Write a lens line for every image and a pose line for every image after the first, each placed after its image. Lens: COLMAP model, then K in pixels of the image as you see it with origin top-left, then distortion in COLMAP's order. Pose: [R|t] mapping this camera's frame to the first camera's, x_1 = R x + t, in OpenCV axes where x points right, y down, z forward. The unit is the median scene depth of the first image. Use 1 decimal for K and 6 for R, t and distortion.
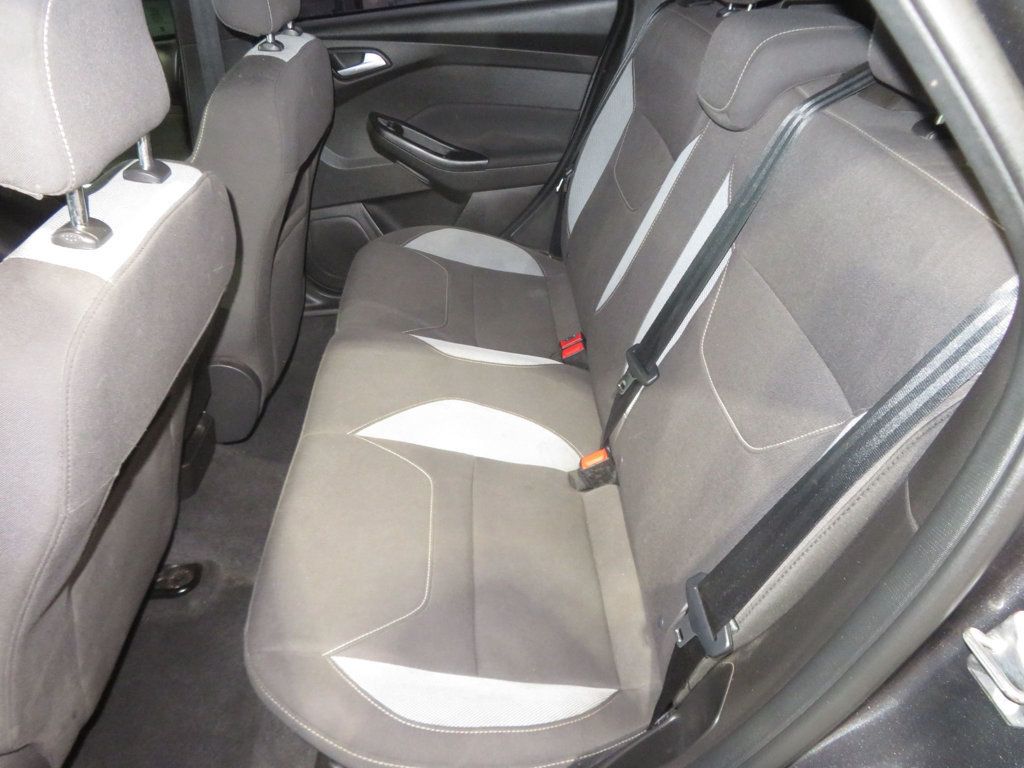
lens RADIAL K [[740.5, 0, 512.9], [0, 740.5, 380.0], [0, 0, 1]] dist [0.001039, 0.004287]
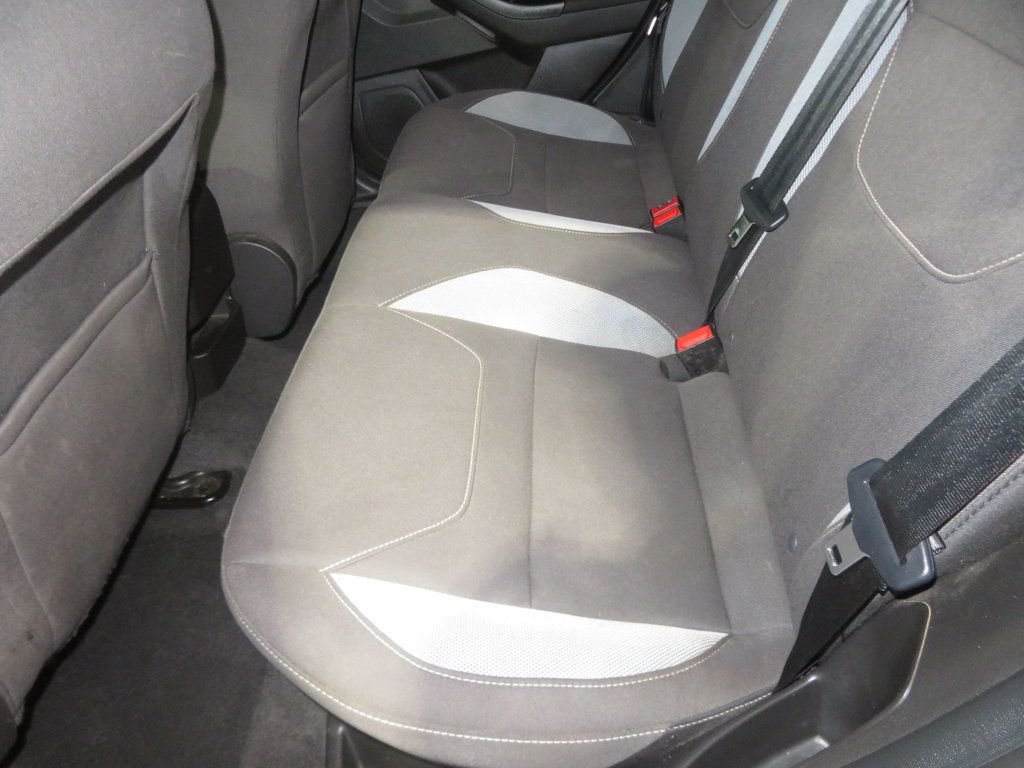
lens RADIAL K [[740.5, 0, 512.9], [0, 740.5, 380.0], [0, 0, 1]] dist [0.001039, 0.004287]
pose [[0.992447, 0.000990, -0.122671, 0.017236], [0.008681, 0.996894, 0.078275, 0.086183], [0.122368, -0.078749, 0.989356, 0.212091]]
